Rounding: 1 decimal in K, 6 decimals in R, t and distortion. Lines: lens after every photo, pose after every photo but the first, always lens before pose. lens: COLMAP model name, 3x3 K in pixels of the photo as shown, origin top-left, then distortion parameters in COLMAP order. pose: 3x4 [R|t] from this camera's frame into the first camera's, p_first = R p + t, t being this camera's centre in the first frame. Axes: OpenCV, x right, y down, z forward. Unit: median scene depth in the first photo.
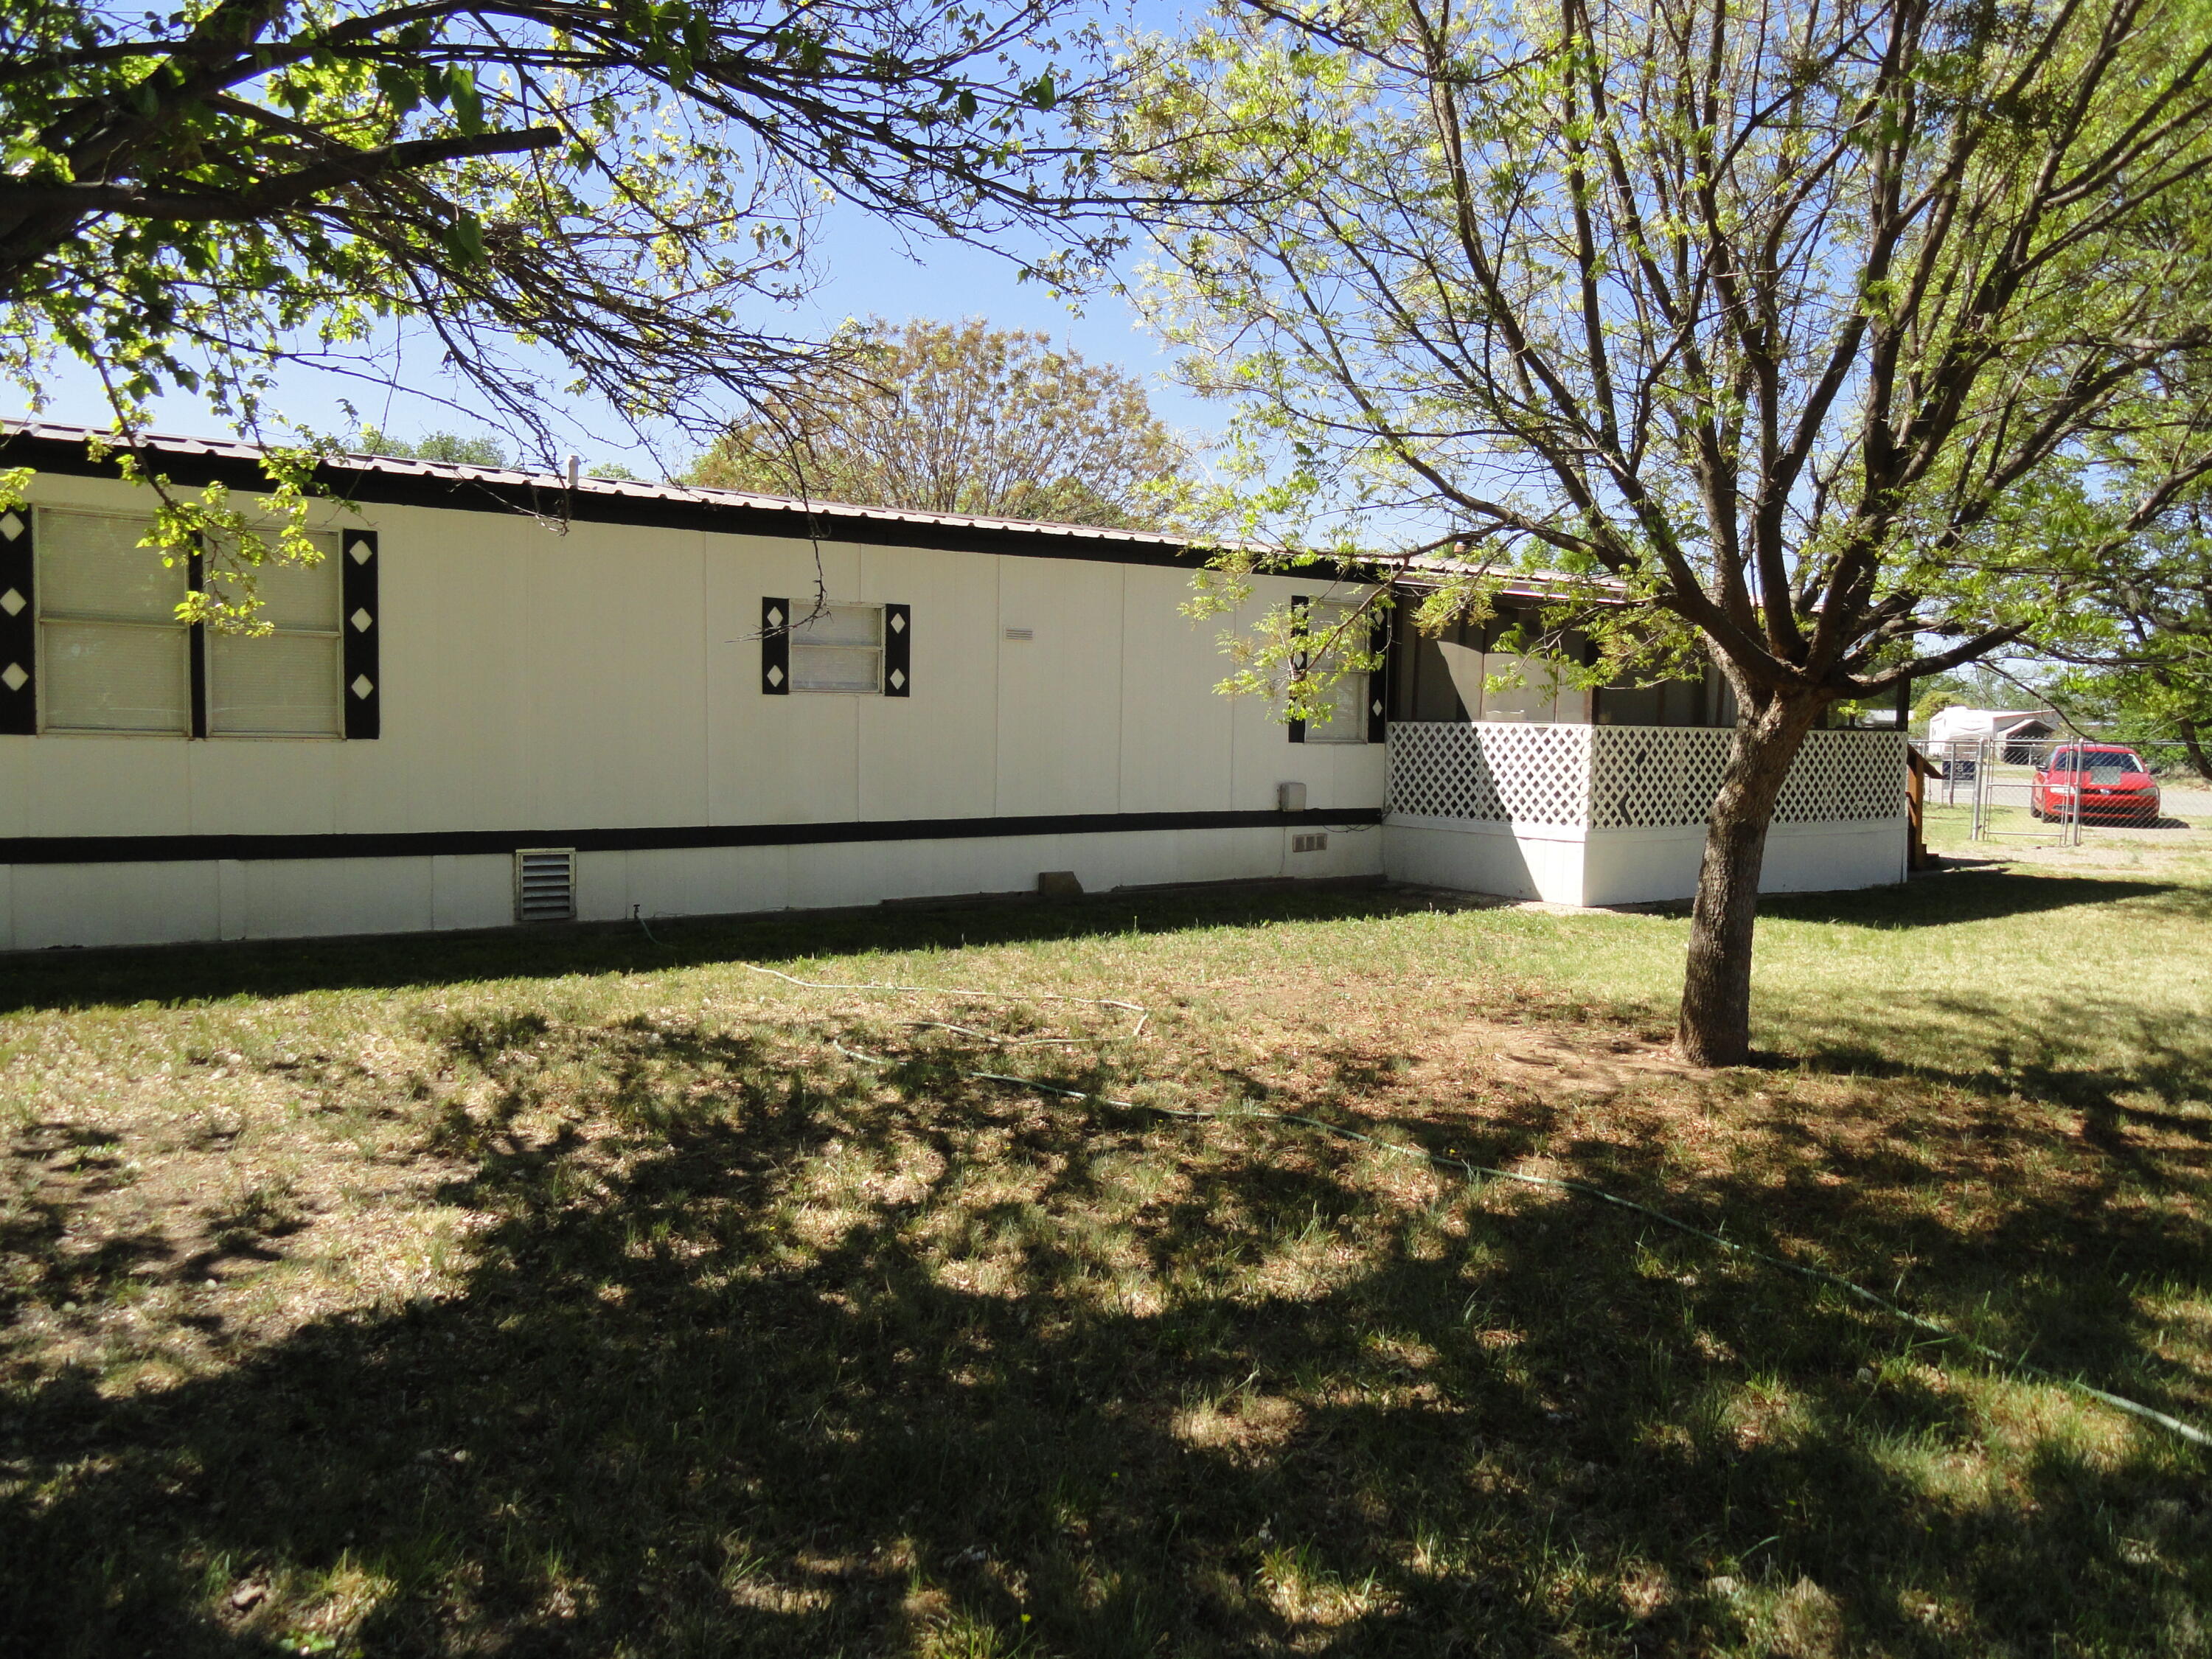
lens RADIAL K [[1549.5, 0, 1107.2], [0, 1549.5, 830.0], [0, 0, 1]] dist [-0.008204, 0.006947]
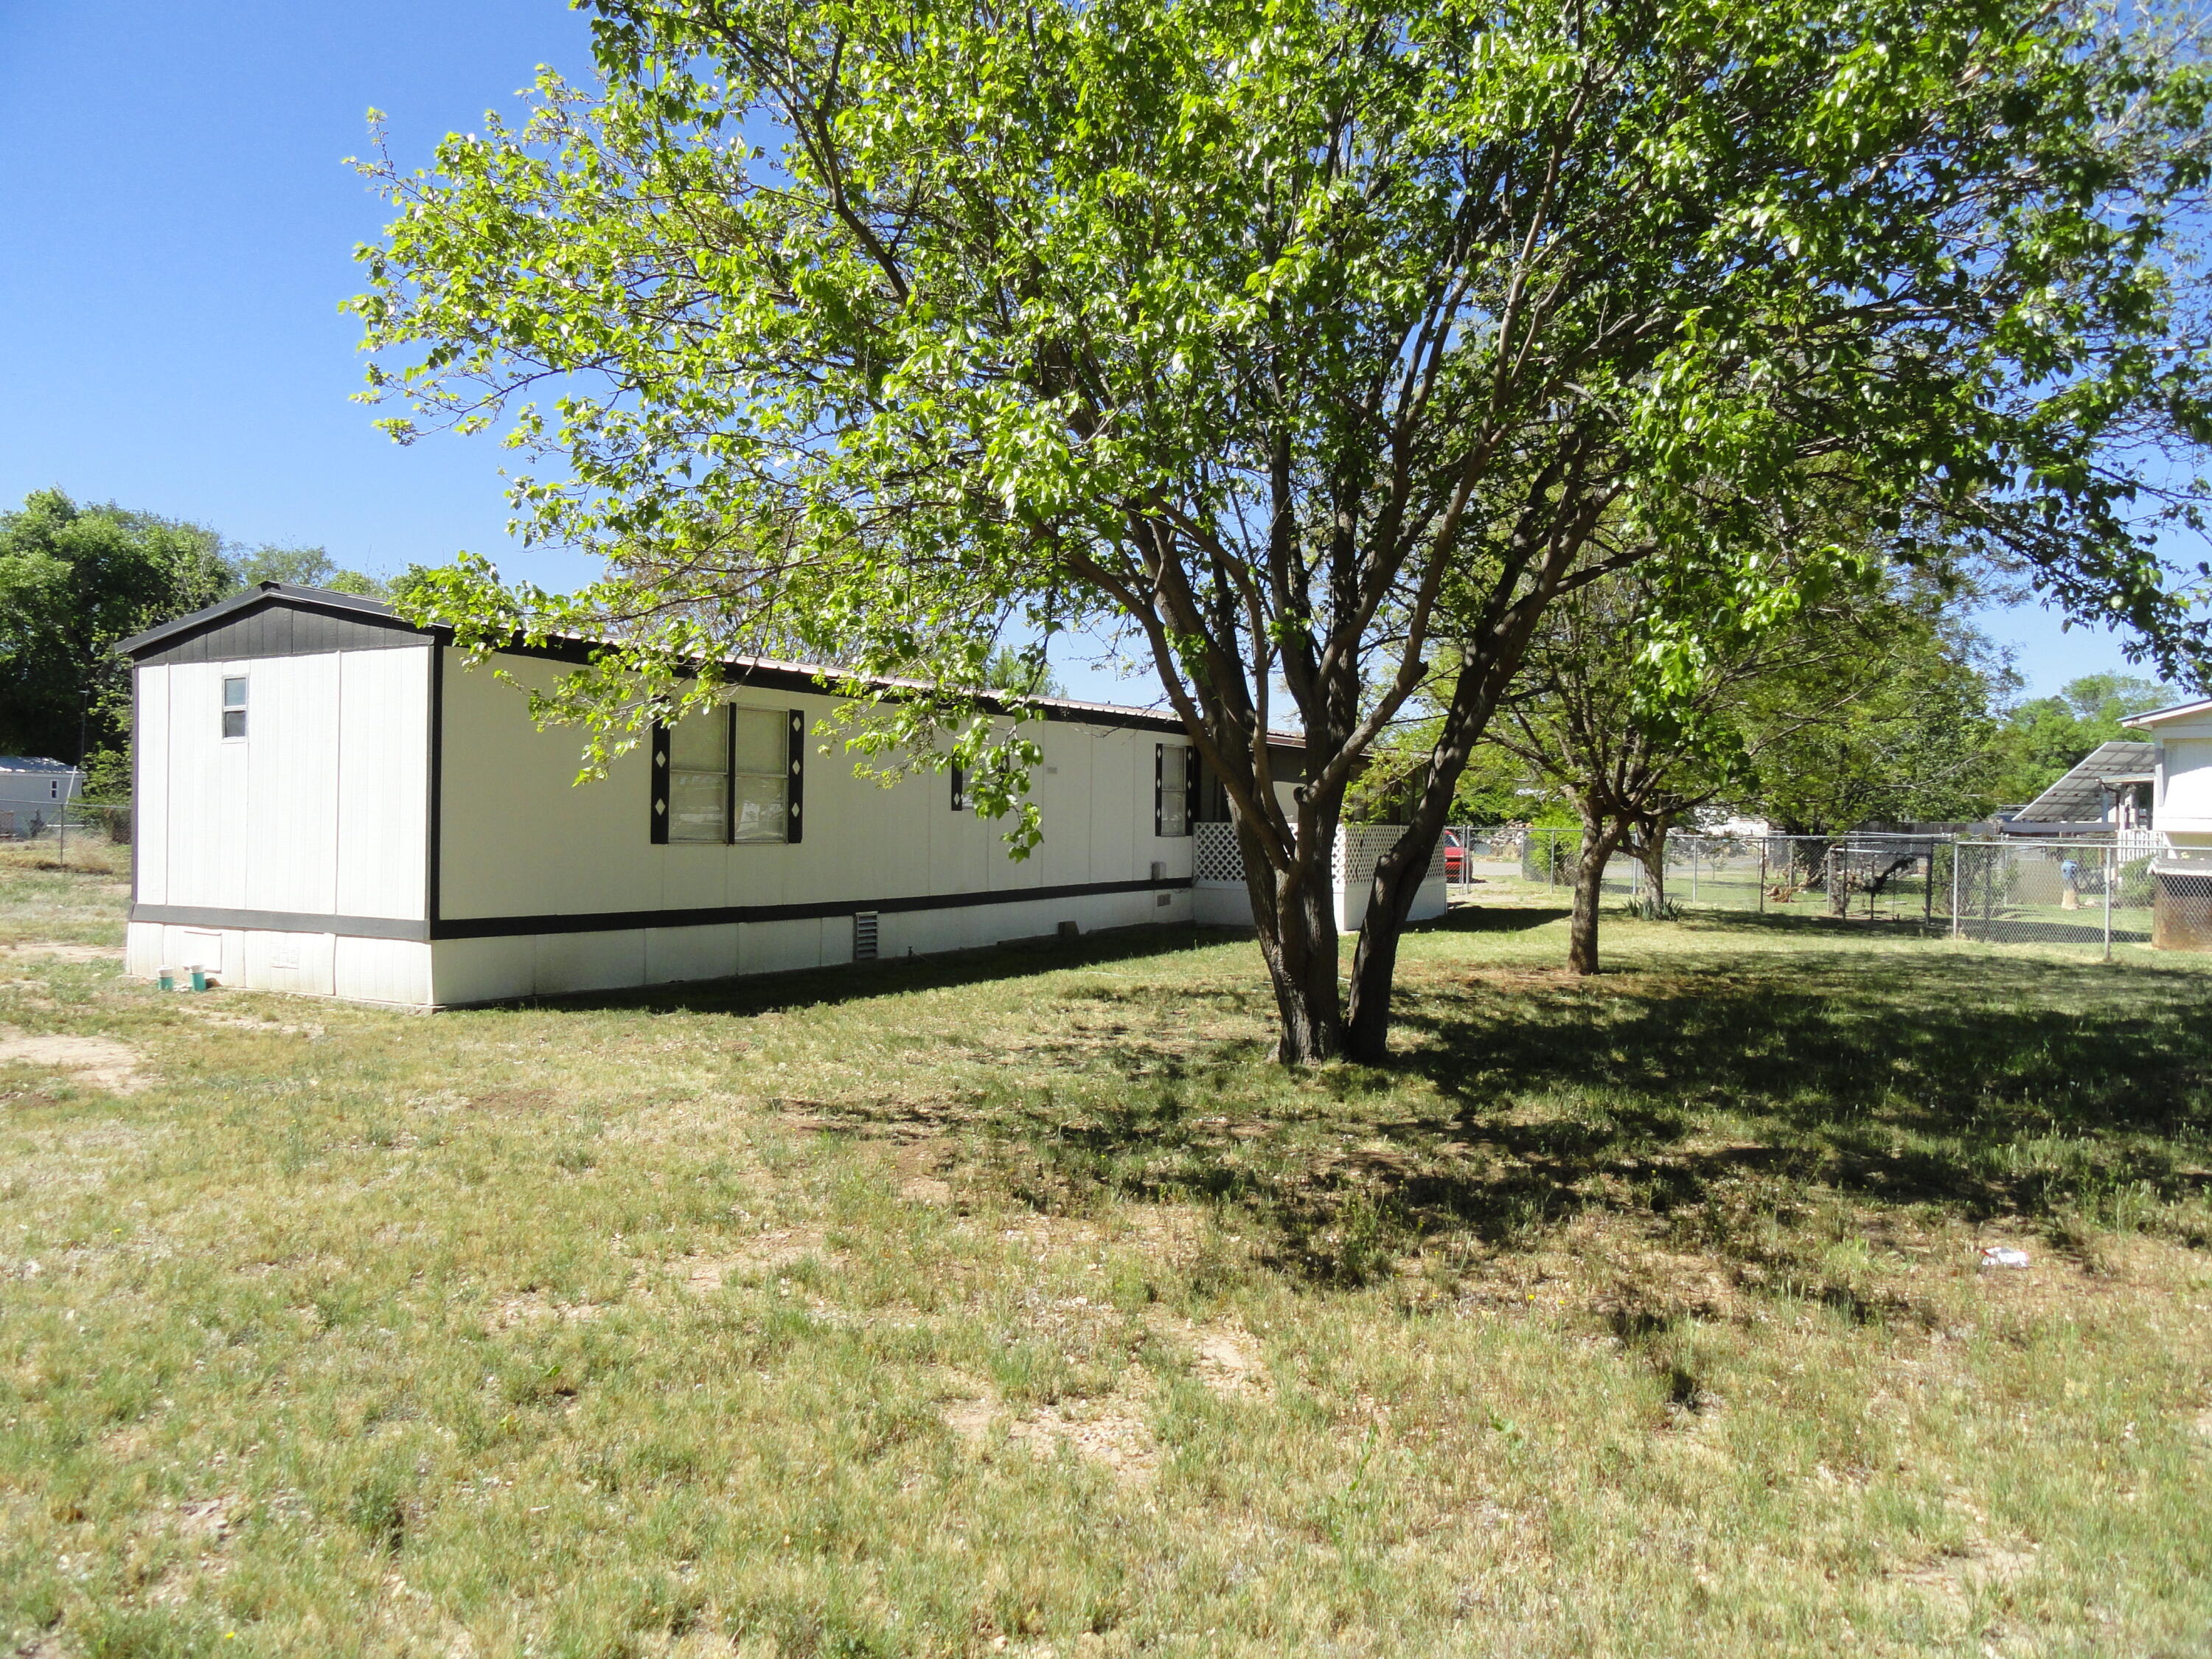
lens RADIAL K [[1549.5, 0, 1102.4], [0, 1549.5, 822.3], [0, 0, 1]] dist [-0.008204, 0.006947]
pose [[0.893451, -0.008322, 0.449083, -0.843798], [0.034984, 0.998080, -0.051107, 0.010056], [-0.447796, 0.061372, 0.892027, -0.494461]]
